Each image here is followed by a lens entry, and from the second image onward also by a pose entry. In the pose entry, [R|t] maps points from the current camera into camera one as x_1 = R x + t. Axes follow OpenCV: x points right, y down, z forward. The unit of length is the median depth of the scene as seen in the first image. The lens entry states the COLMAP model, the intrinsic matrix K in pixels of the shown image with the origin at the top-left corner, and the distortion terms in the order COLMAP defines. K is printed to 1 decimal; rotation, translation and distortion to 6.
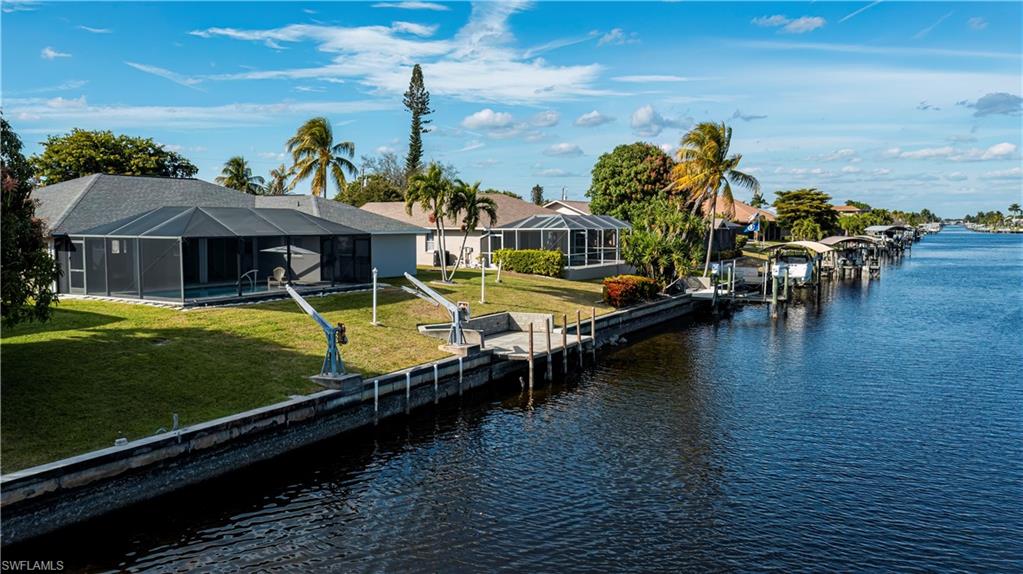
lens RADIAL K [[815.0, 0, 507.2], [0, 815.0, 290.9], [0, 0, 1]] dist [-0.019768, 0.012991]
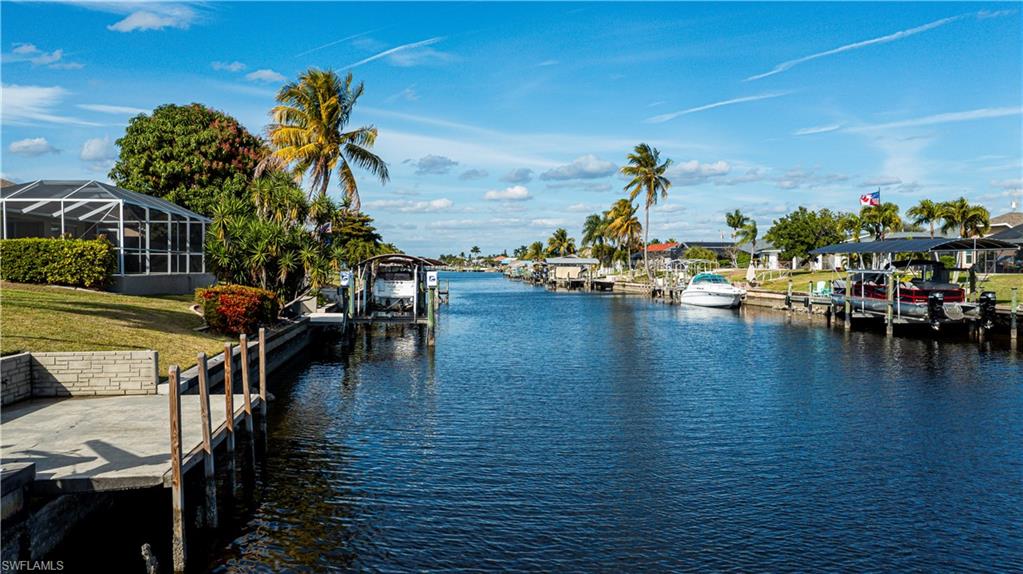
lens RADIAL K [[815.0, 0, 519.9], [0, 815.0, 263.6], [0, 0, 1]] dist [-0.019768, 0.012991]
pose [[0.803344, 0.004040, 0.595501, -0.033652], [0.047798, 0.996313, -0.071240, 0.017380], [-0.593594, 0.085694, 0.800190, 0.414760]]
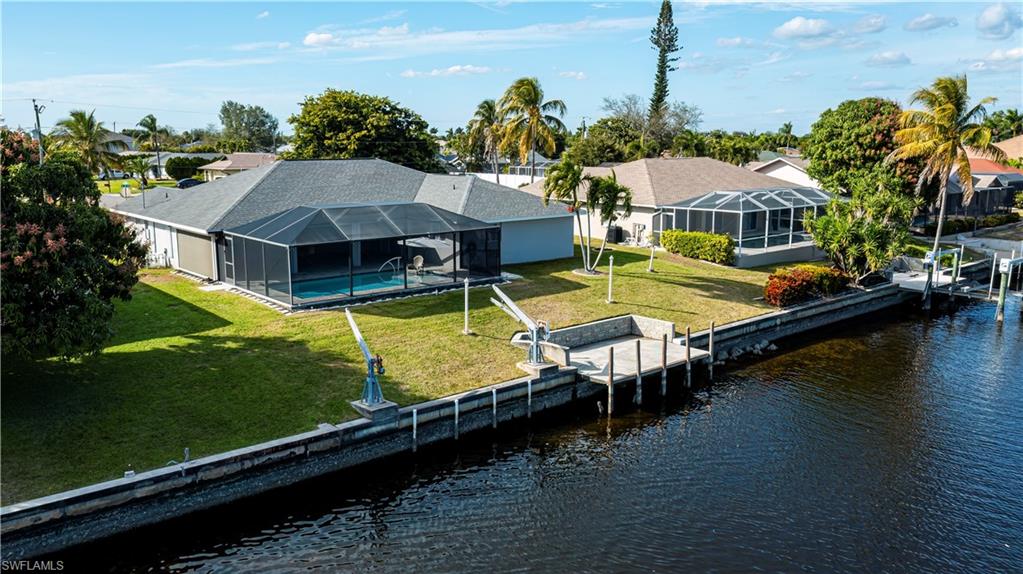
lens RADIAL K [[815.0, 0, 508.2], [0, 815.0, 282.0], [0, 0, 1]] dist [-0.019768, 0.012991]
pose [[0.936799, 0.059099, -0.344840, 0.151283], [-0.028117, 0.995159, 0.094168, -0.077220], [0.348736, -0.078521, 0.933926, 0.047925]]
